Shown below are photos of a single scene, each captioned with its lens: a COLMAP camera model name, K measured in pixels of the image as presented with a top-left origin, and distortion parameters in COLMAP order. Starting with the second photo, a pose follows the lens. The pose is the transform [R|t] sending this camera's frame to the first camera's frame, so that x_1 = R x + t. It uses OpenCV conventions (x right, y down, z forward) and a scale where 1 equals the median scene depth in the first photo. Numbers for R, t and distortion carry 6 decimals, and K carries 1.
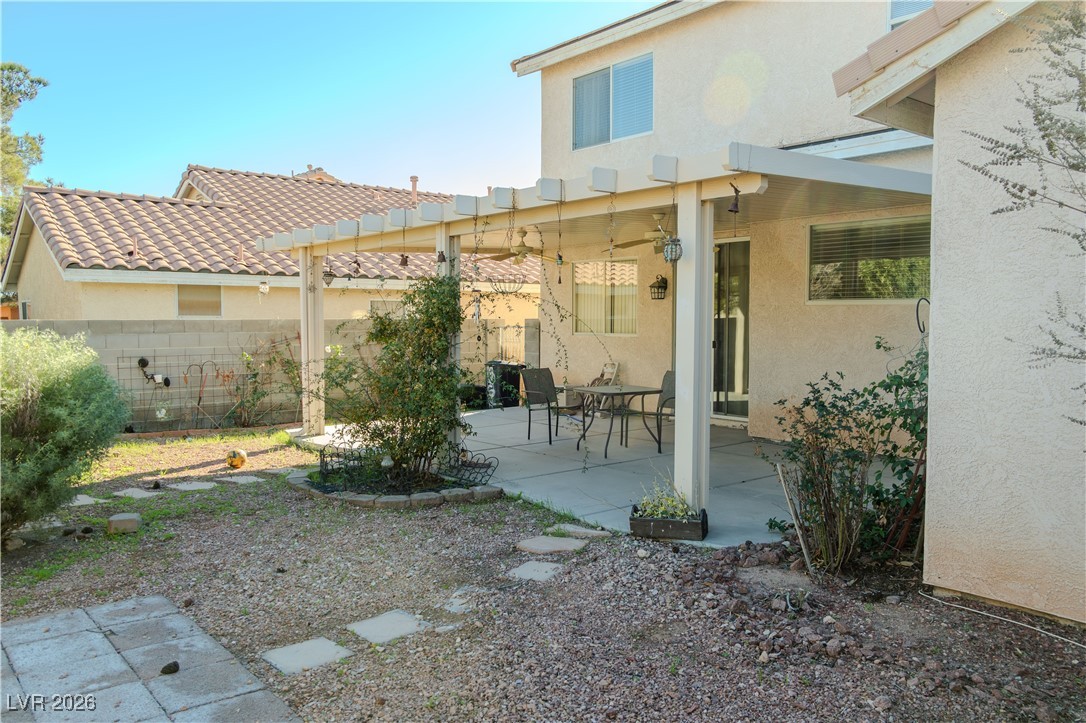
lens RADIAL K [[840.4, 0, 545.4], [0, 840.4, 357.0], [0, 0, 1]] dist [0.021121, -0.002646]
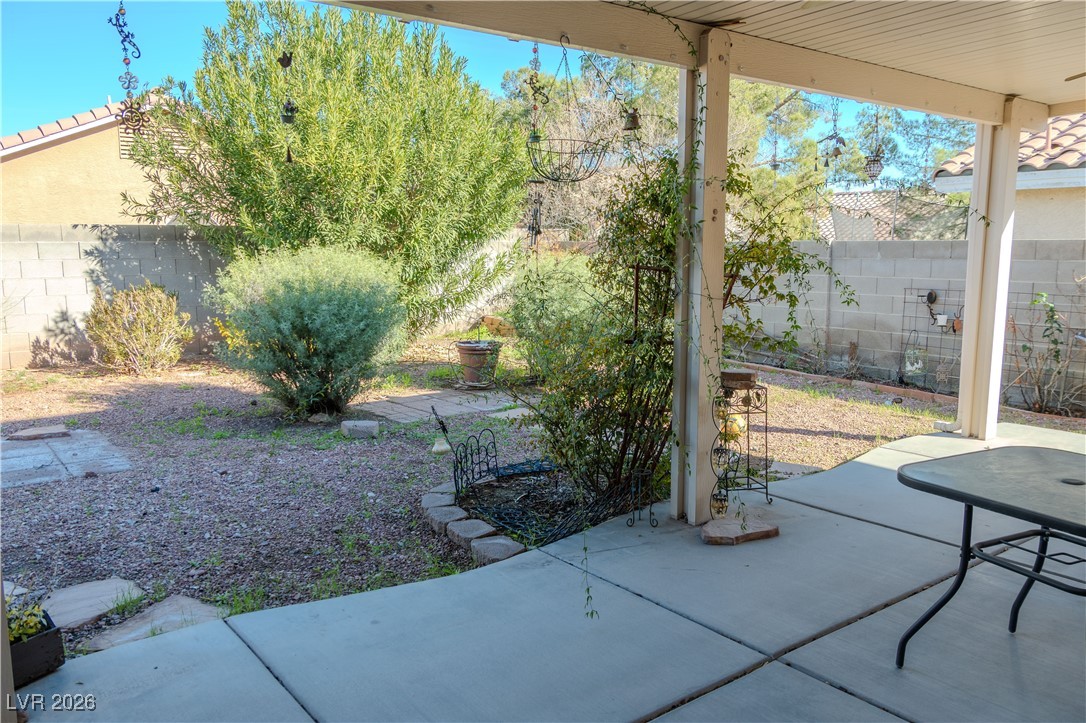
lens RADIAL K [[840.4, 0, 544.8], [0, 840.4, 360.4], [0, 0, 1]] dist [0.021121, -0.002646]
pose [[-0.027496, 0.138746, -0.989946, 0.394331], [-0.046016, 0.989095, 0.139905, -0.036641], [0.998562, 0.049400, -0.020812, 0.895666]]
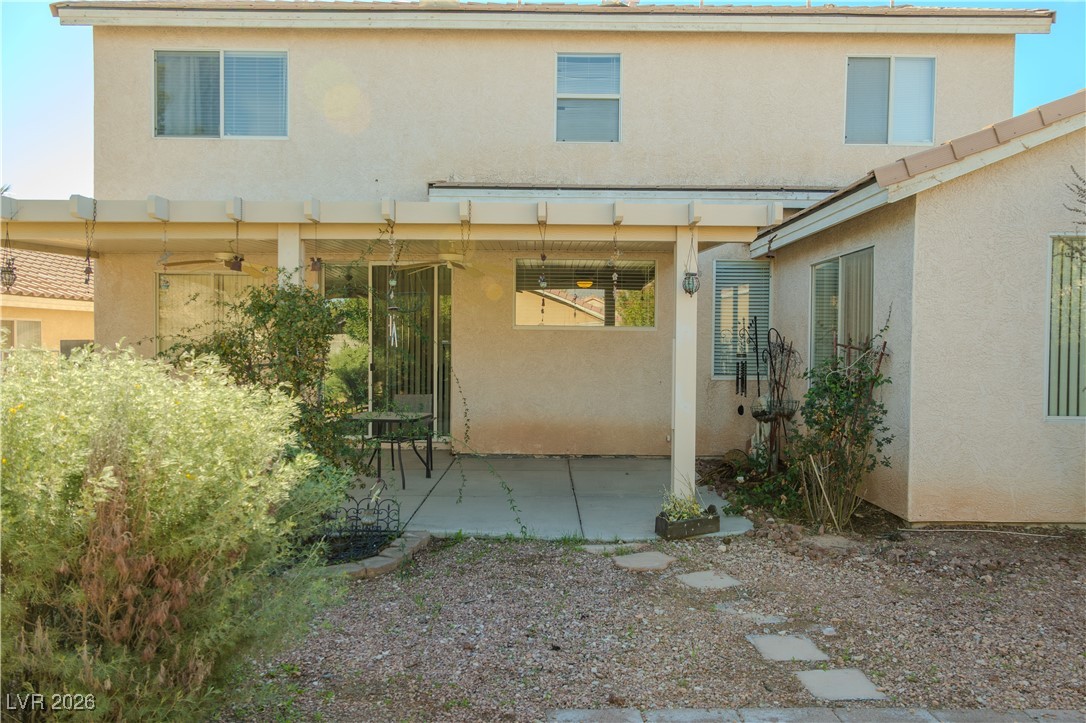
lens RADIAL K [[840.4, 0, 543.5], [0, 840.4, 360.9], [0, 0, 1]] dist [0.021121, -0.002646]
pose [[0.629351, -0.017751, 0.776918, -0.579041], [0.031908, 0.999486, -0.003011, -0.016630], [-0.776466, 0.026684, 0.629594, 0.288832]]
